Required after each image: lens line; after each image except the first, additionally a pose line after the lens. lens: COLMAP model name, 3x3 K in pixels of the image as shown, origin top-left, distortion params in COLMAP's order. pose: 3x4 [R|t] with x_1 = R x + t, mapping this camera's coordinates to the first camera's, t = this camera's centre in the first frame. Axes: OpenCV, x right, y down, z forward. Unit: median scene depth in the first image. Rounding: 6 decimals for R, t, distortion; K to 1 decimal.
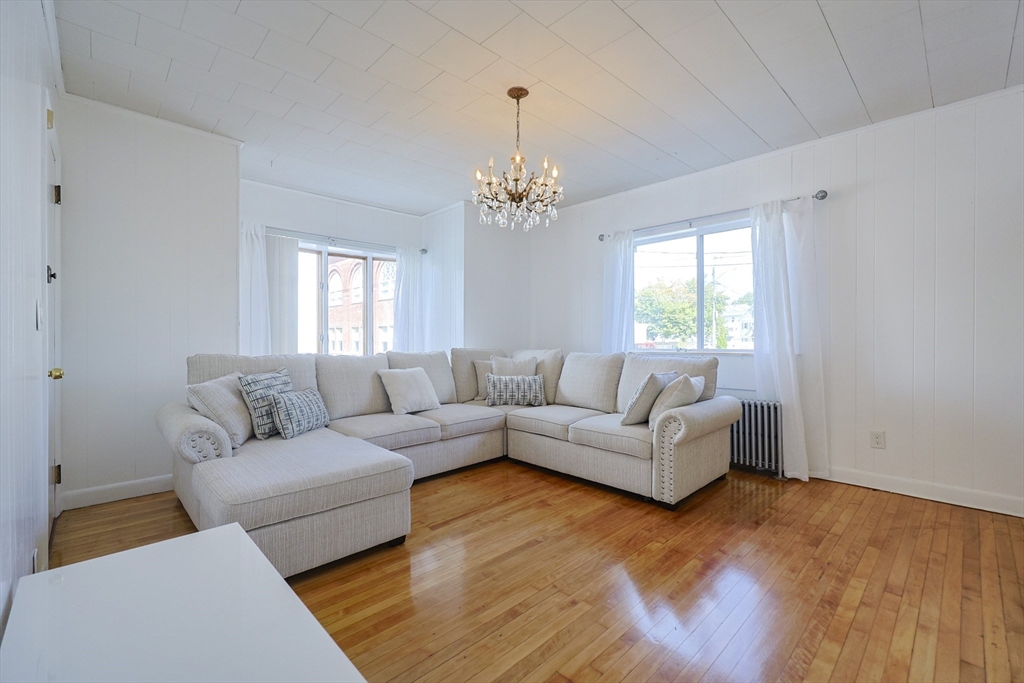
lens RADIAL K [[437.3, 0, 517.8], [0, 437.3, 335.0], [0, 0, 1]] dist [0.000001, -0.000128]
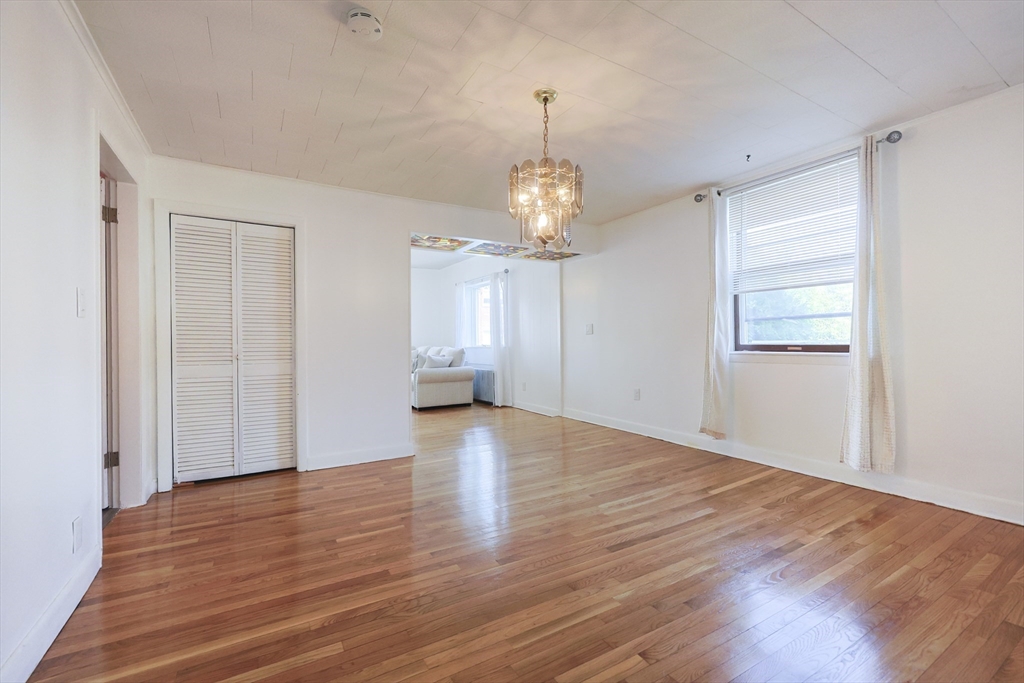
lens RADIAL K [[437.3, 0, 509.6], [0, 437.3, 340.0], [0, 0, 1]] dist [0.000001, -0.000128]
pose [[0.971084, -0.007288, -0.238625, 1.212509], [0.007761, 0.999969, 0.001046, 0.009364], [0.238610, -0.002867, 0.971111, -1.048811]]
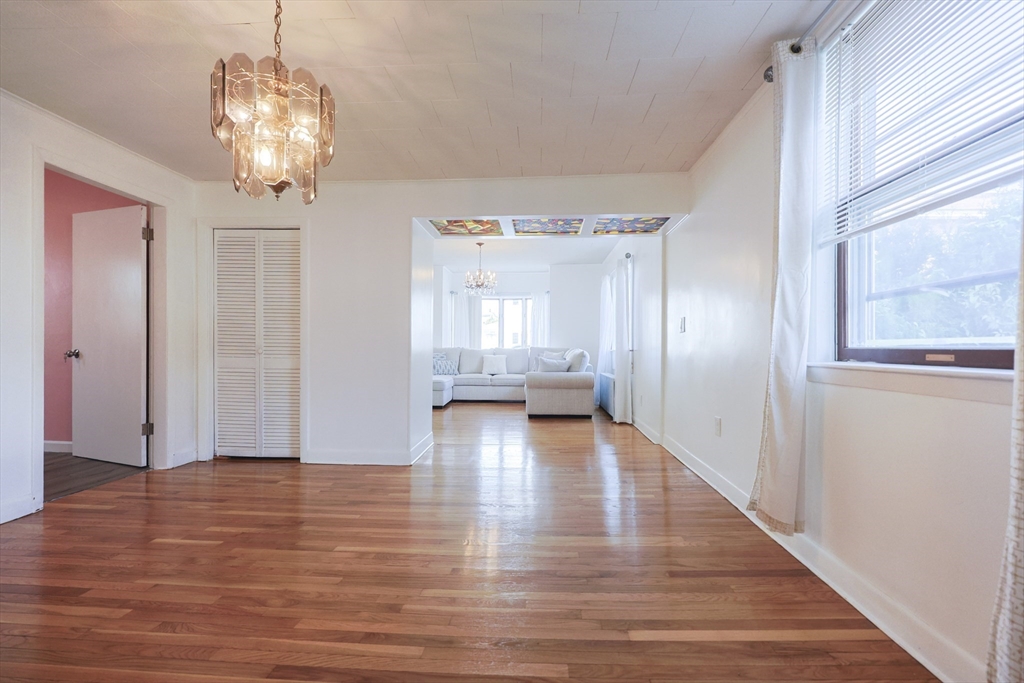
lens RADIAL K [[437.3, 0, 521.2], [0, 437.3, 347.9], [0, 0, 1]] dist [0.000001, -0.000128]
pose [[0.677958, 0.009711, -0.735037, 1.666147], [-0.005553, 0.999952, 0.008090, 0.025069], [0.735080, -0.001403, 0.677979, -0.455537]]
